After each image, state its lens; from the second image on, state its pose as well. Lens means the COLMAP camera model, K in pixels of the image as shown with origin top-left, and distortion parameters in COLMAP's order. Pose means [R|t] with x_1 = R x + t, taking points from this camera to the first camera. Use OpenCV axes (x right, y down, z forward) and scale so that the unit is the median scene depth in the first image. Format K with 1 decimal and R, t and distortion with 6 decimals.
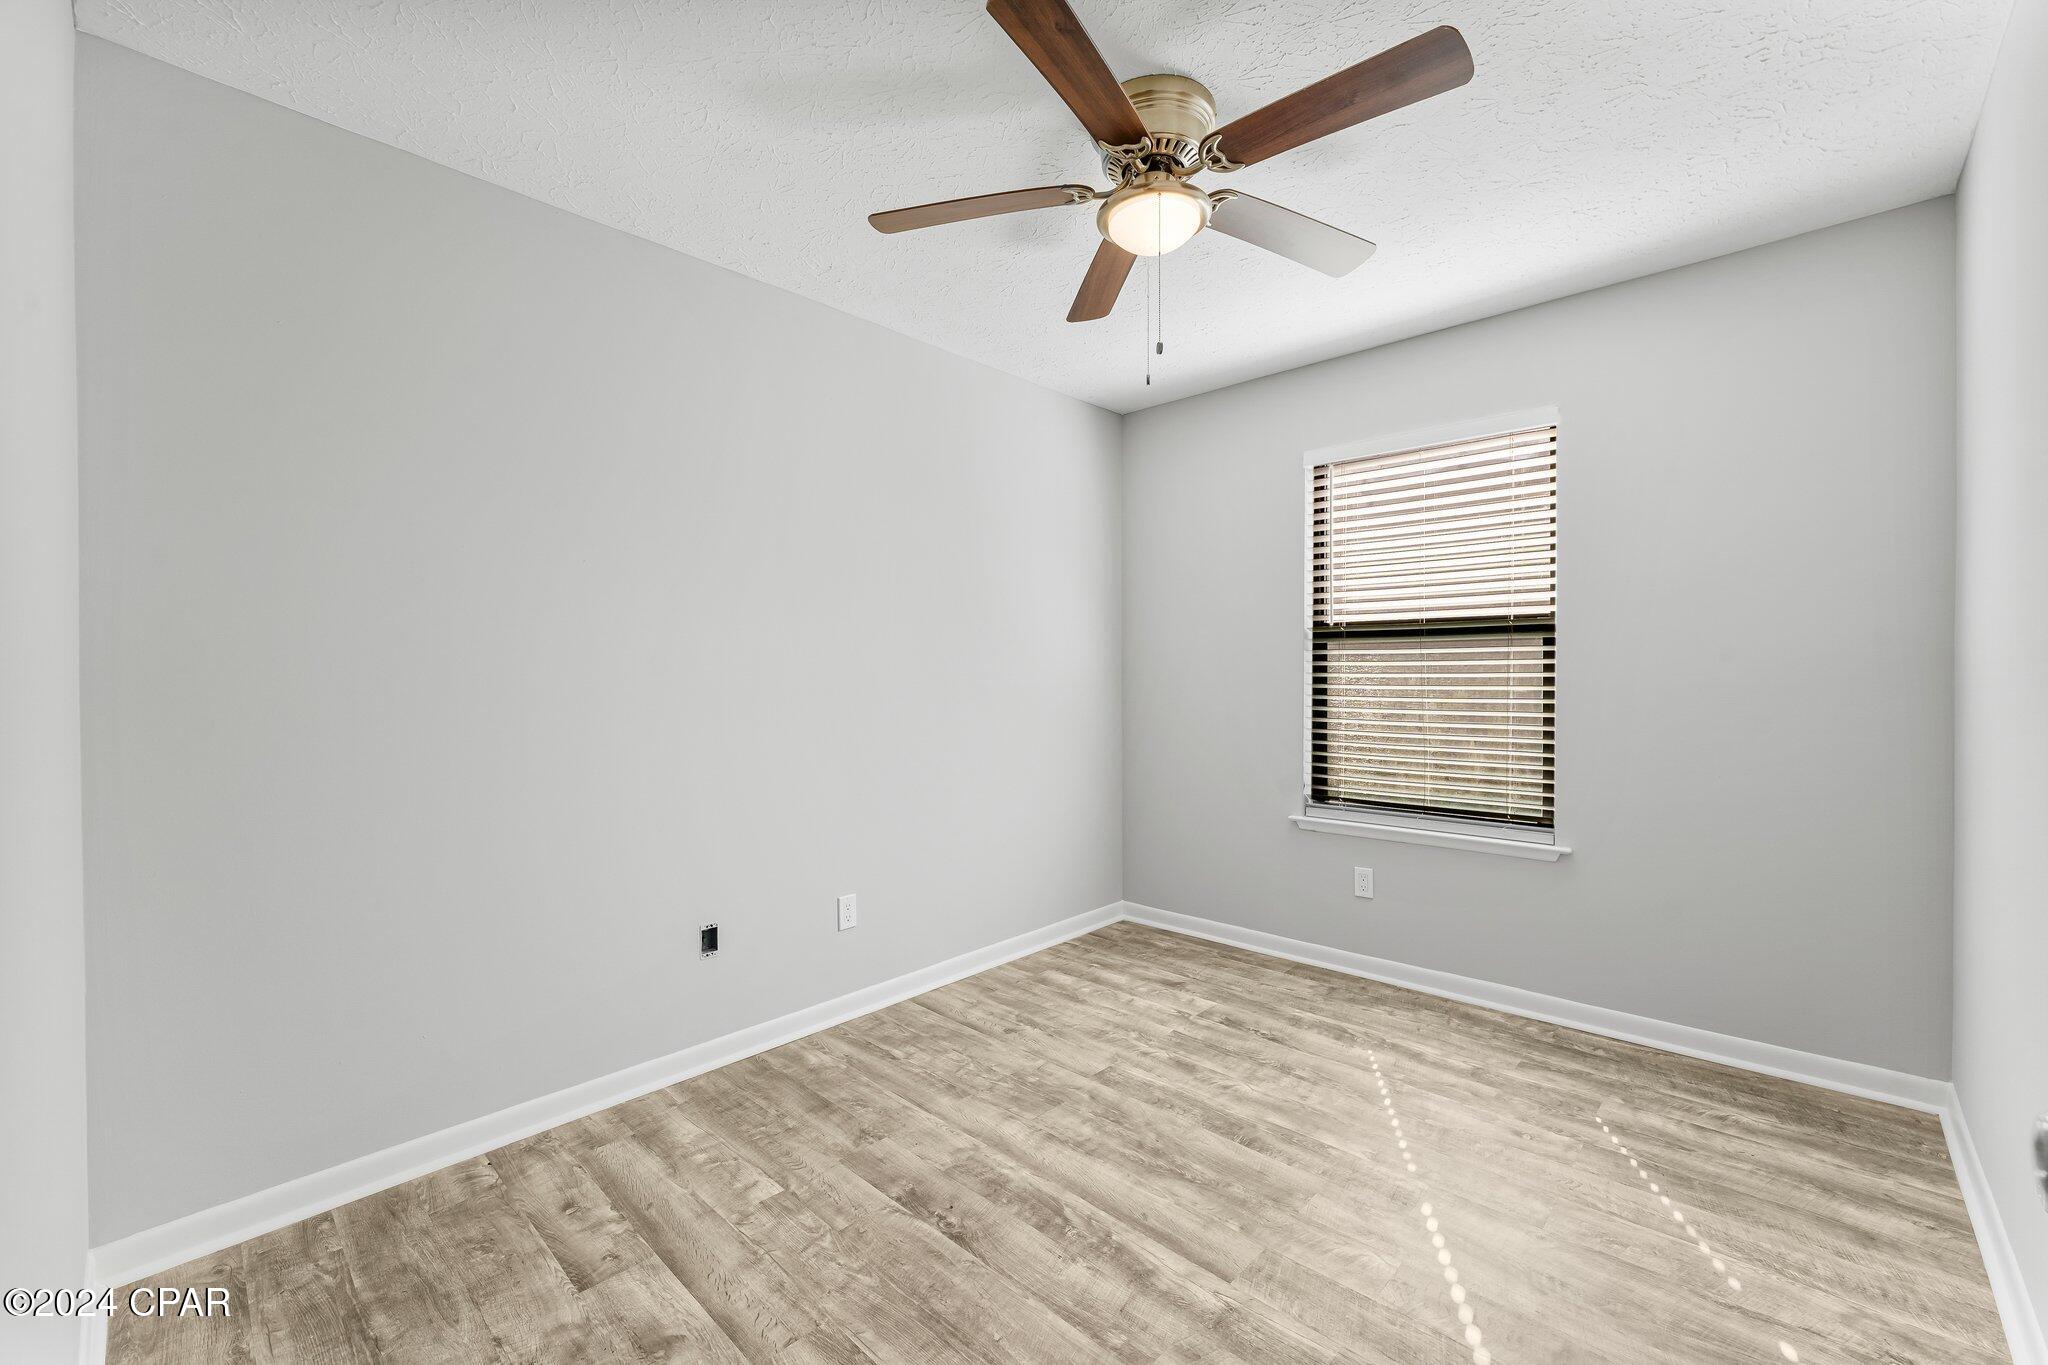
lens RADIAL K [[819.6, 0, 1025.8], [0, 819.6, 679.7], [0, 0, 1]] dist [0.000142, -0.000050]
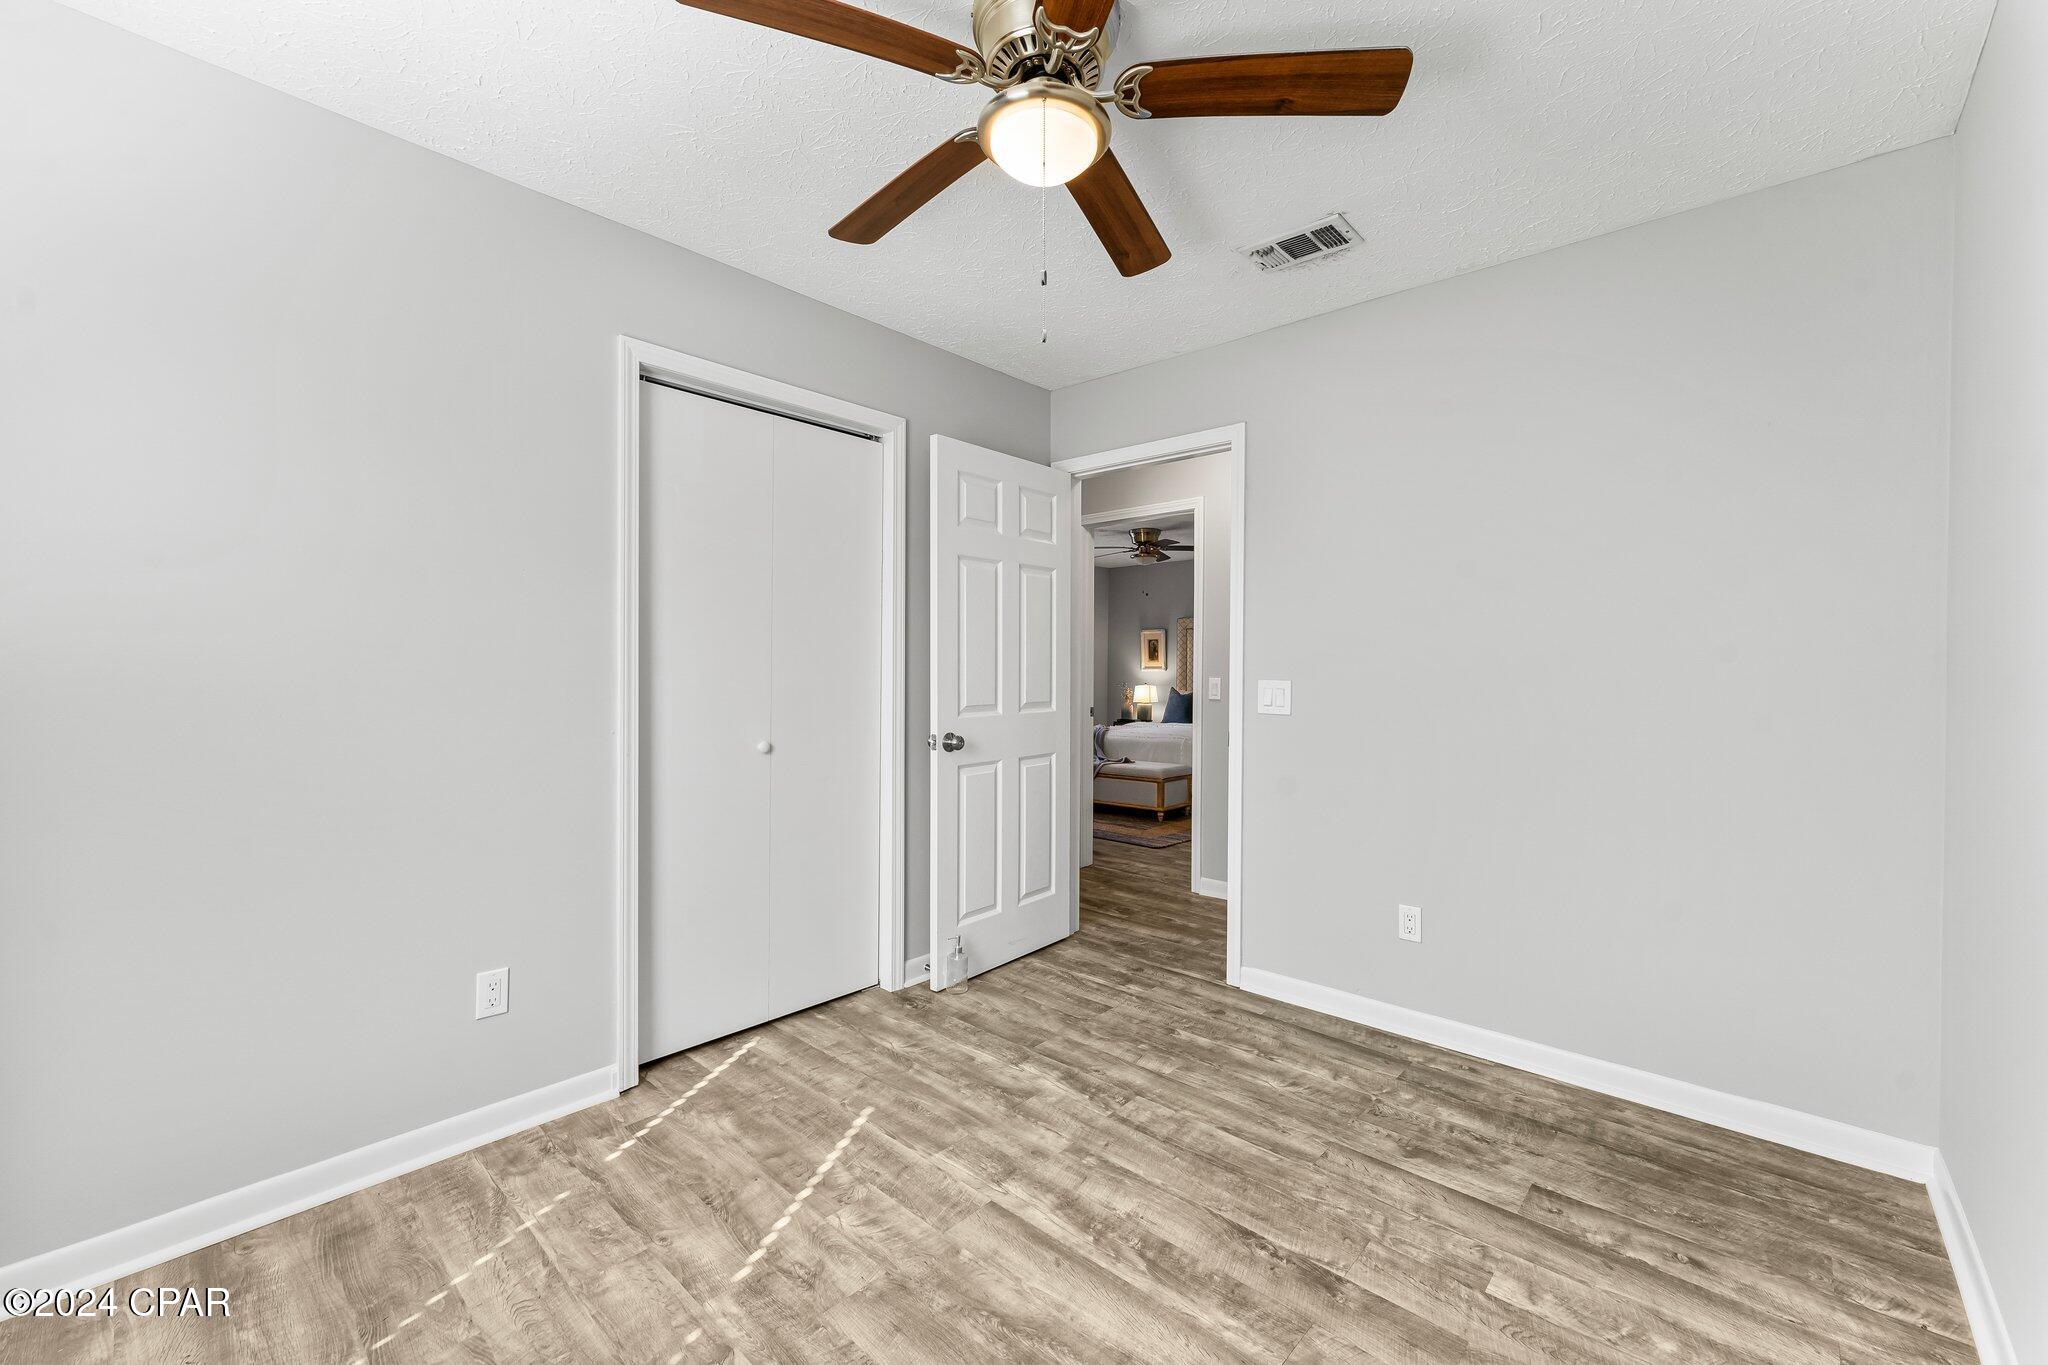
lens RADIAL K [[819.6, 0, 1021.8], [0, 819.6, 677.2], [0, 0, 1]] dist [0.000142, -0.000050]
pose [[-0.999835, 0.001998, -0.018044, 0.207773], [0.001789, 0.999931, 0.011572, -0.014209], [0.018066, 0.011538, -0.999770, 1.979543]]
